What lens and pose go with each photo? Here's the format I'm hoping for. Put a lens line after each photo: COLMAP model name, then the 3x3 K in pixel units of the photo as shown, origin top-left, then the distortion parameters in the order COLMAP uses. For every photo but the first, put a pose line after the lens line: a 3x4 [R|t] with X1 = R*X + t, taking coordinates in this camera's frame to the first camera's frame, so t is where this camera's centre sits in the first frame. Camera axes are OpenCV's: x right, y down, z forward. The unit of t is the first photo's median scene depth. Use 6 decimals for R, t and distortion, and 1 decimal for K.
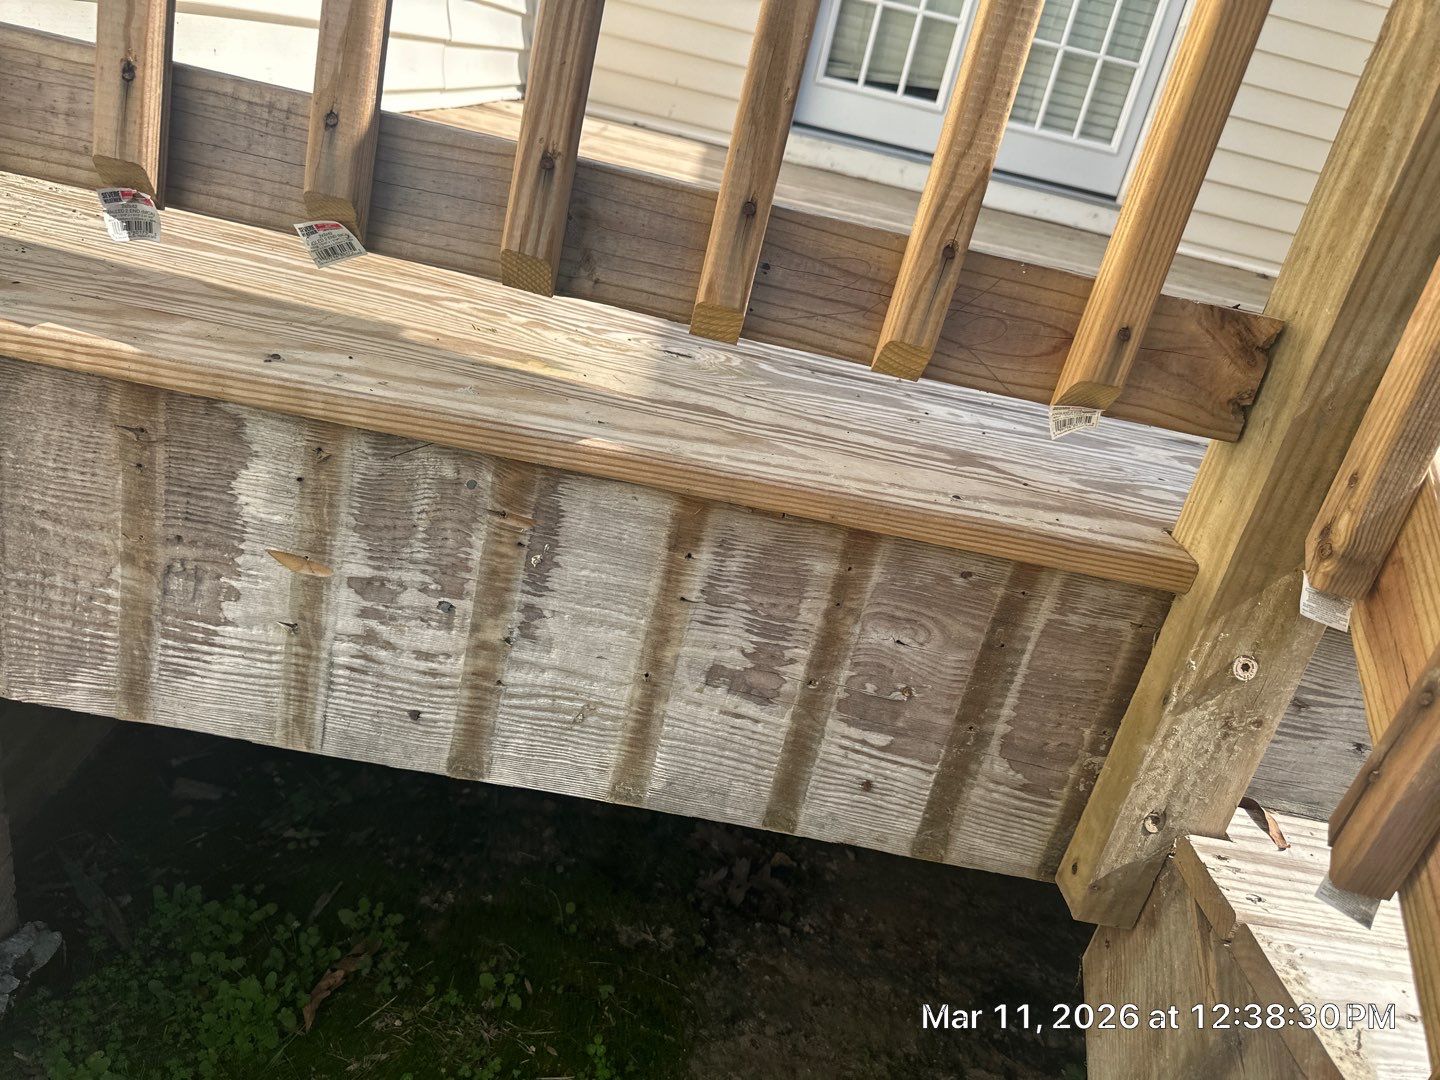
lens RADIAL K [[1046.2, 0, 733.5], [0, 1046.2, 549.3], [0, 0, 1]] dist [0.074500, -0.086709]
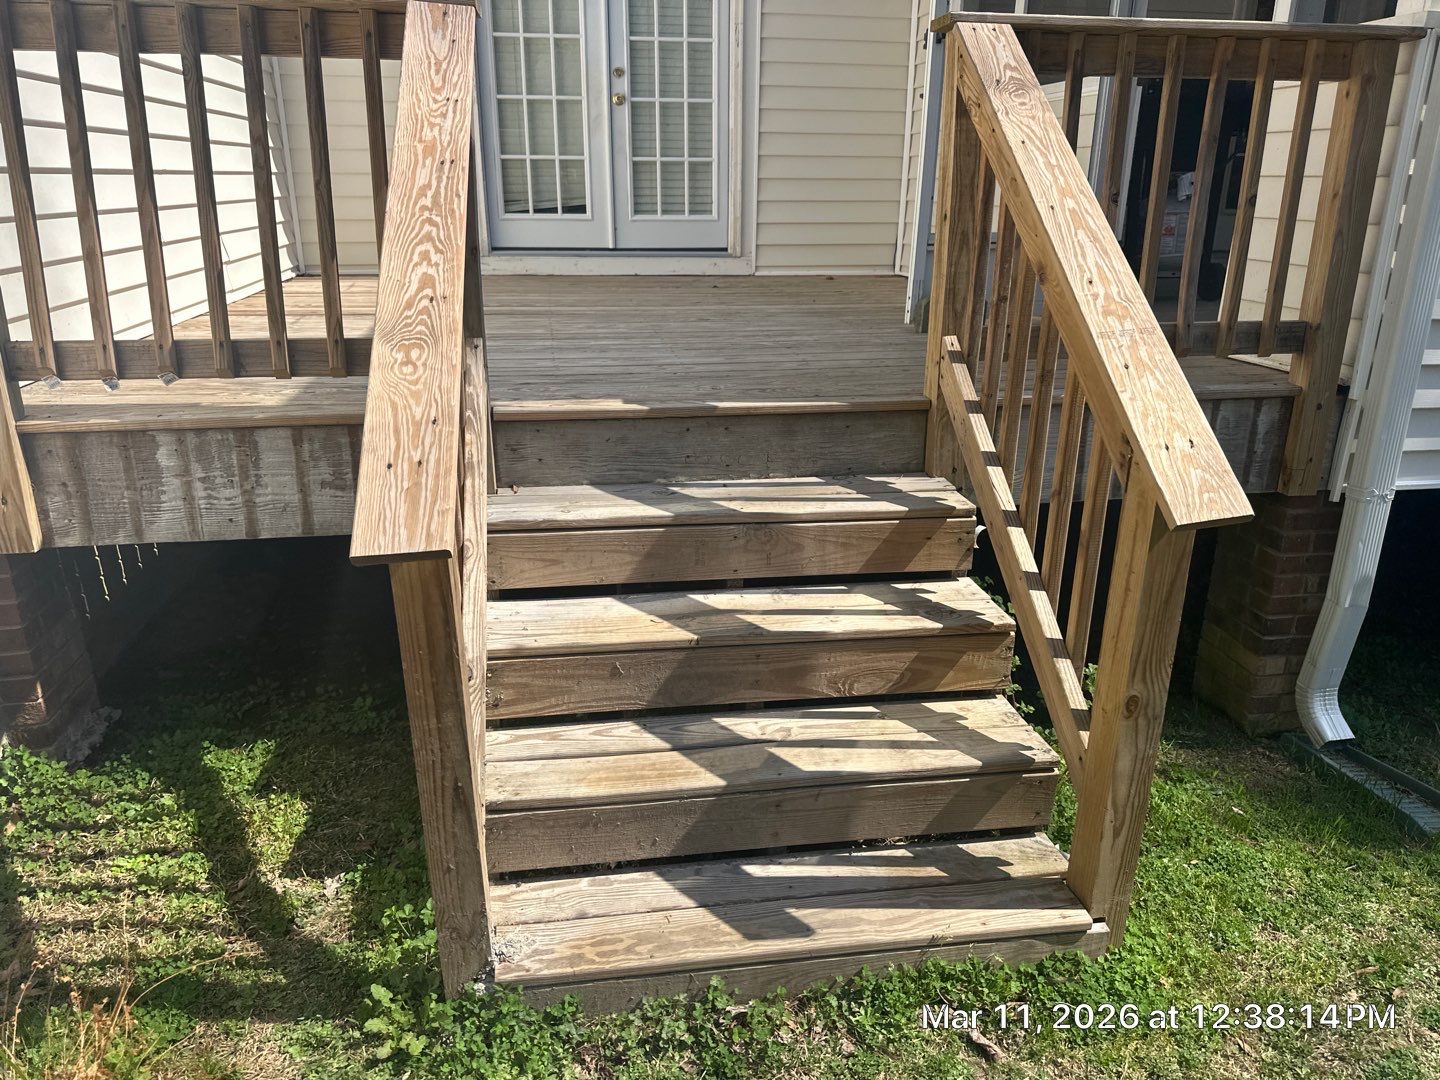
lens RADIAL K [[1046.2, 0, 717.8], [0, 1046.2, 544.9], [0, 0, 1]] dist [0.074500, -0.086709]
pose [[0.967770, -0.244316, 0.061076, 0.908829], [0.247869, 0.966963, -0.059527, 0.796547], [-0.044515, 0.072747, 0.996356, -2.241695]]
